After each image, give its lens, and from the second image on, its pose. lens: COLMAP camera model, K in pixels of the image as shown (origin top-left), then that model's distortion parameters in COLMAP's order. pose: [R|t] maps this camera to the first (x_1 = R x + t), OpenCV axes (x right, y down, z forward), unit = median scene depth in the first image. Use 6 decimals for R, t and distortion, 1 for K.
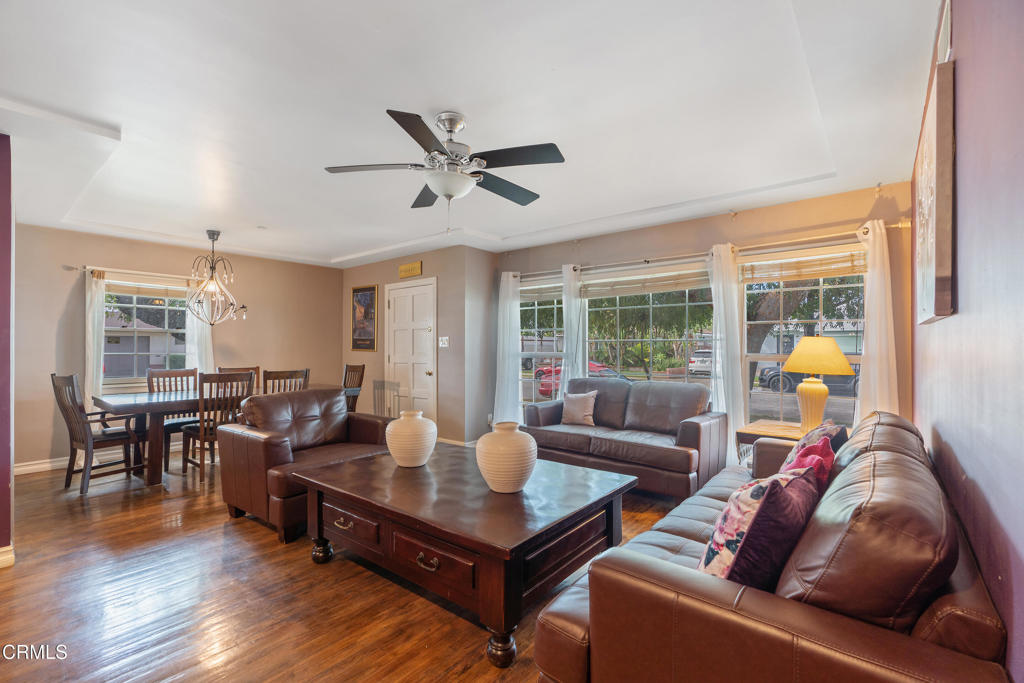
lens RADIAL K [[464.9, 0, 510.5], [0, 464.9, 343.0], [0, 0, 1]] dist [-0.000754, 0.000563]
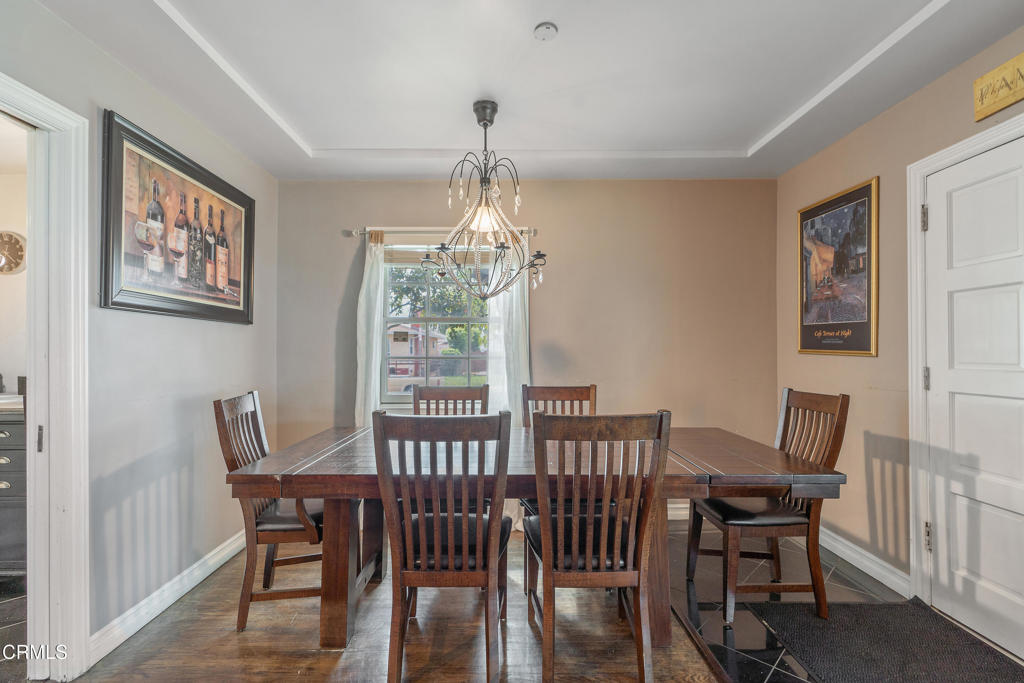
lens RADIAL K [[464.9, 0, 511.0], [0, 464.9, 344.7], [0, 0, 1]] dist [-0.000754, 0.000563]
pose [[0.649152, -0.006683, -0.760629, -0.223459], [0.011185, 0.999937, 0.000760, 0.006518], [0.760577, -0.009001, 0.649186, 0.613254]]
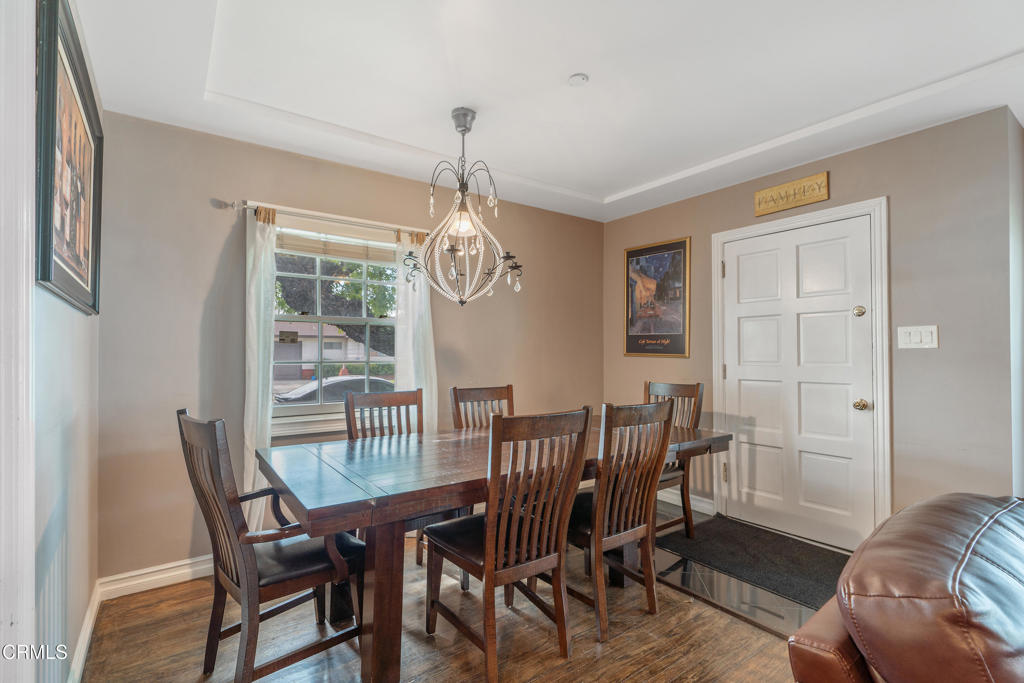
lens RADIAL K [[478.0, 0, 507.9], [0, 478.0, 343.1], [0, 0, 1]] dist [-0.010265, 0.000623]
pose [[0.969717, -0.003925, -0.244198, -0.410849], [0.002318, 0.999974, -0.006866, 0.005308], [0.244219, 0.006092, 0.969701, 0.456759]]
